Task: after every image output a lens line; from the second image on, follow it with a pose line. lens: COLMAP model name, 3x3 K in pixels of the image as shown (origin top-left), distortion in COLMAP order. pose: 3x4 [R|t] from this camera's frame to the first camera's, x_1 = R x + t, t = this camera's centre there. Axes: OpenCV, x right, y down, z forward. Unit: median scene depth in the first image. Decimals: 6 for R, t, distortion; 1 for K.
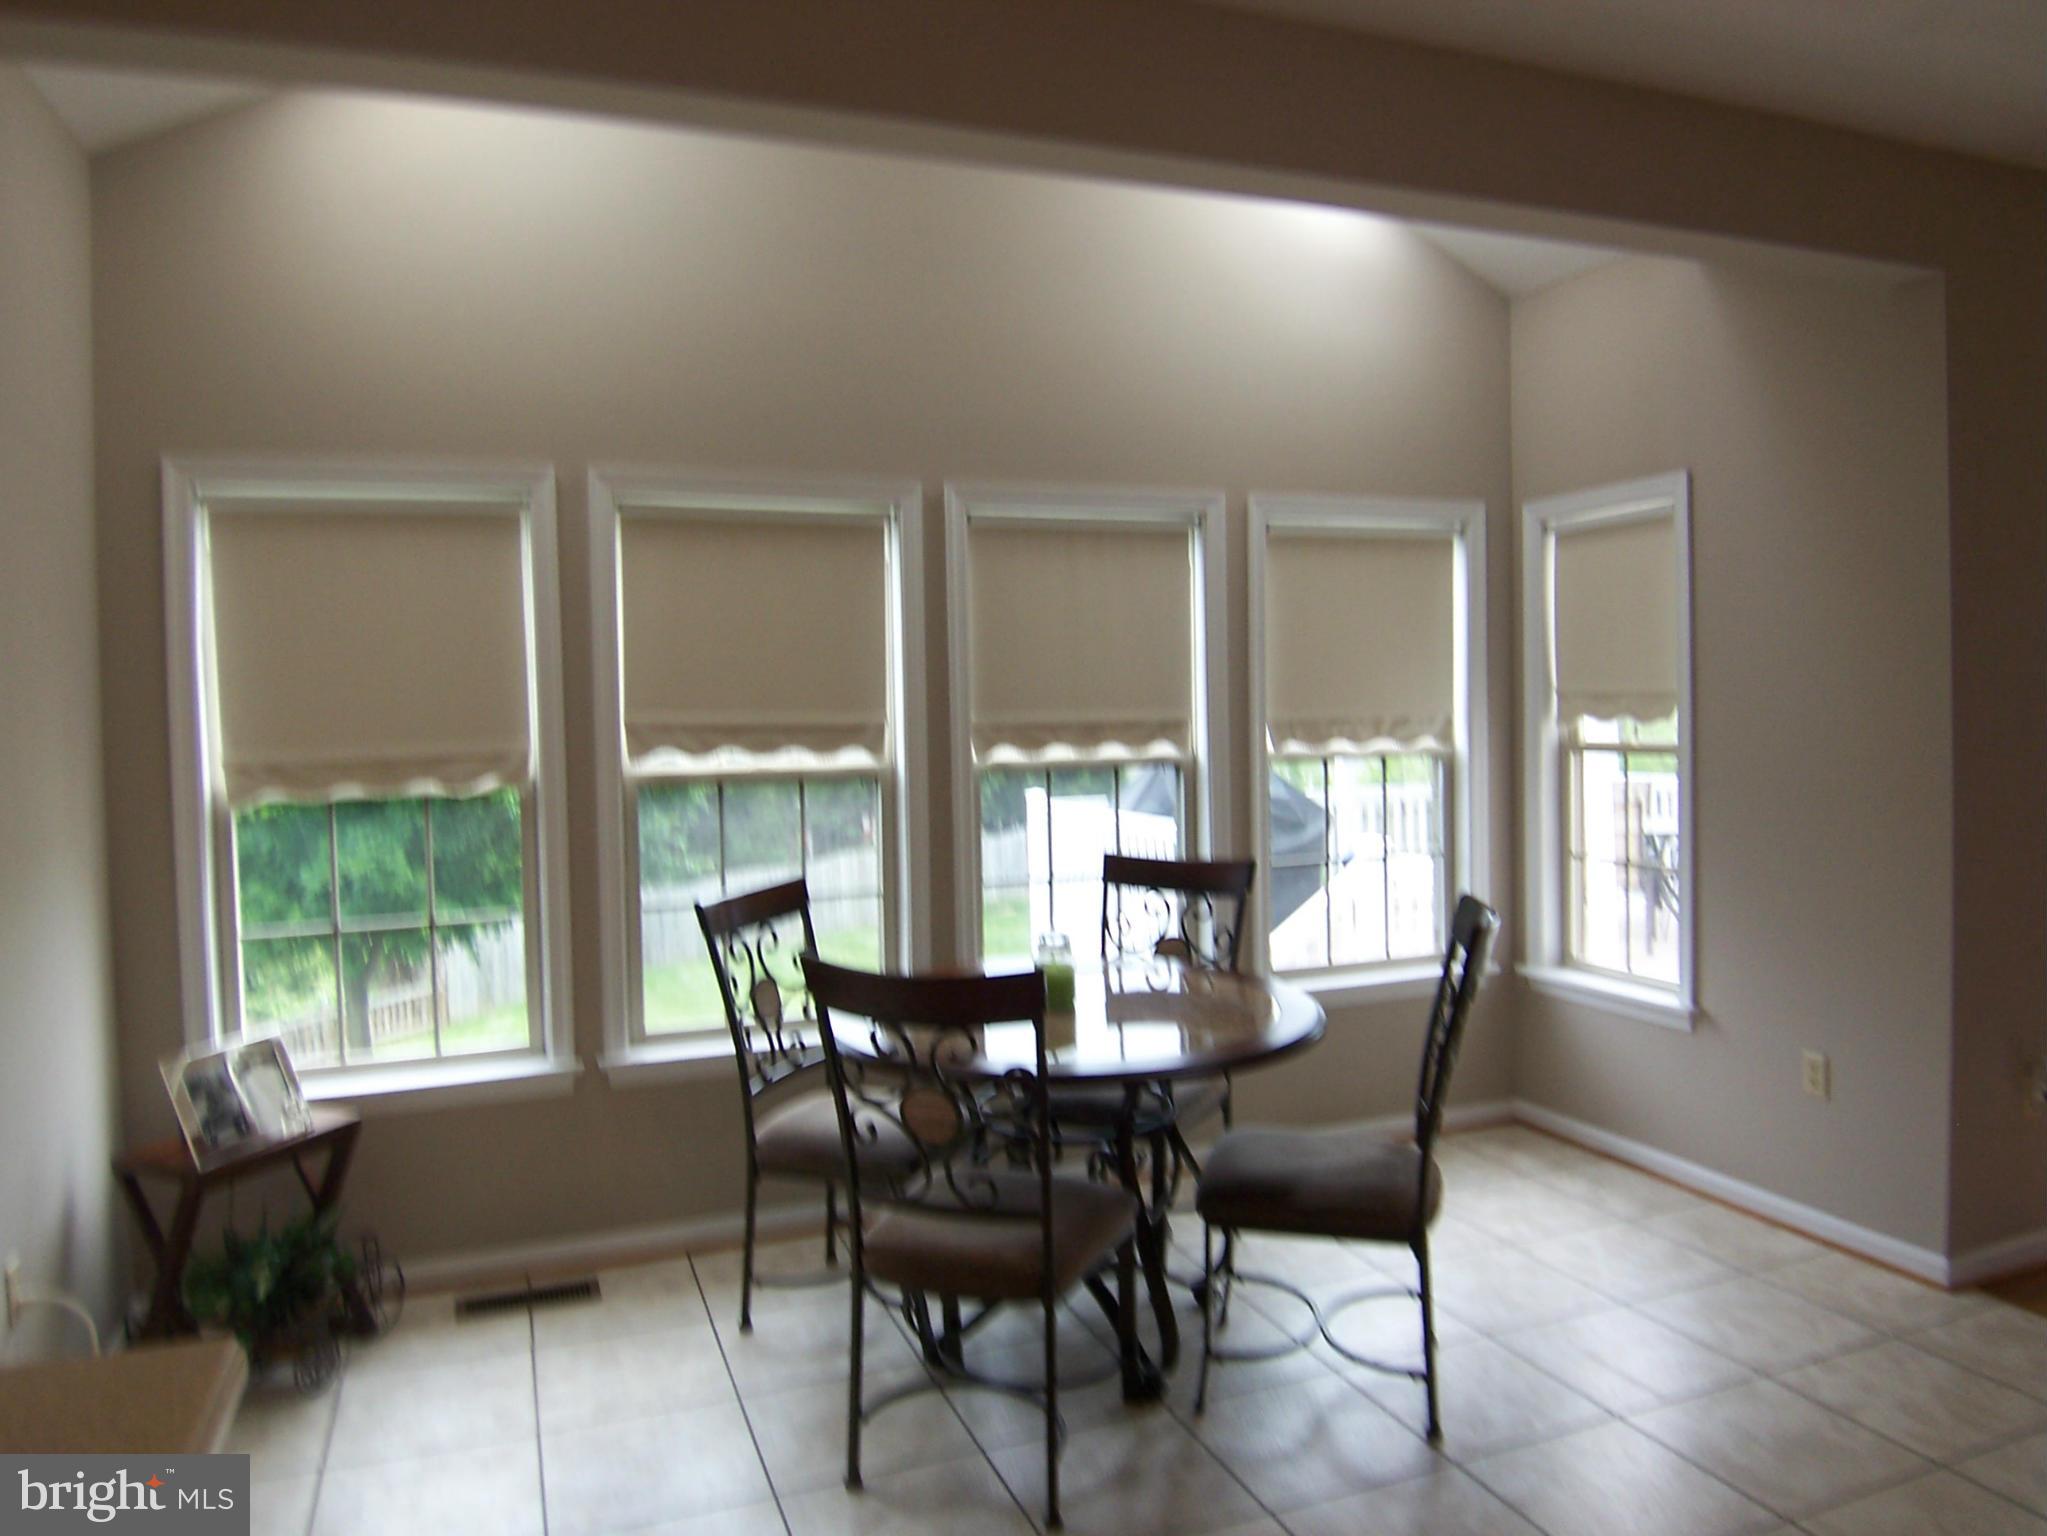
lens RADIAL K [[1395.2, 0, 1029.2], [0, 1395.2, 760.9], [0, 0, 1]] dist [-0.043083, -0.004780]
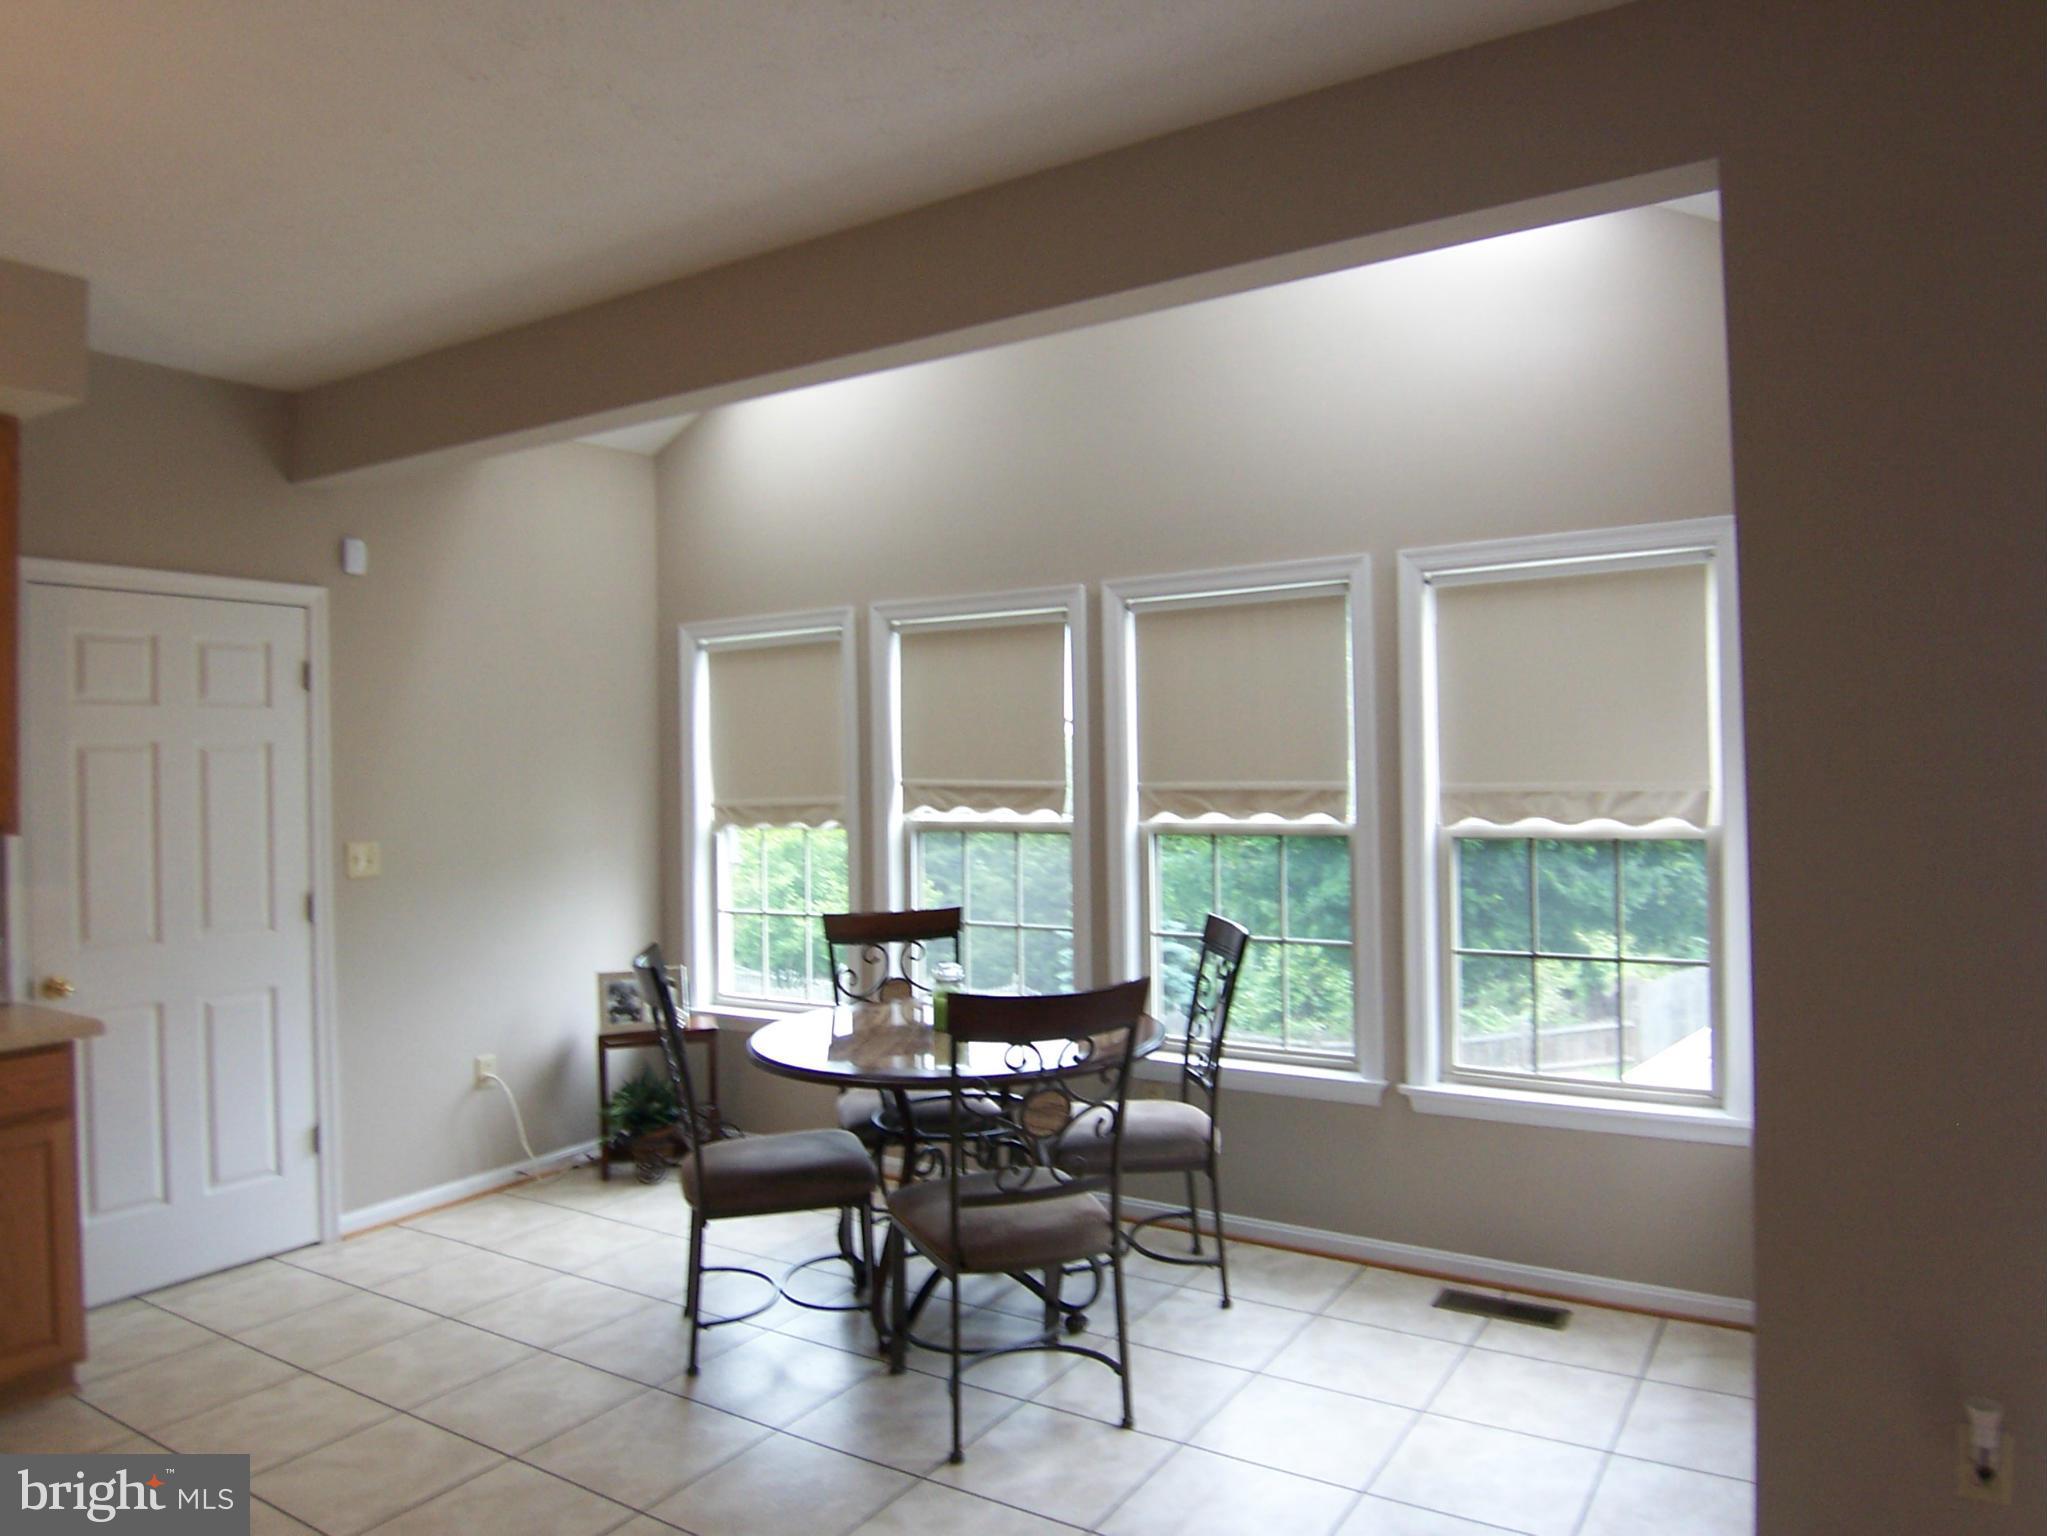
lens RADIAL K [[1294.0, 0, 1017.8], [0, 1294.0, 812.1], [0, 0, 1]] dist [-0.003518, -0.000656]
pose [[0.623135, 0.033487, -0.781397, 0.743465], [-0.030332, 0.999366, 0.018640, -0.026178], [0.781526, 0.012087, 0.623756, 0.272907]]
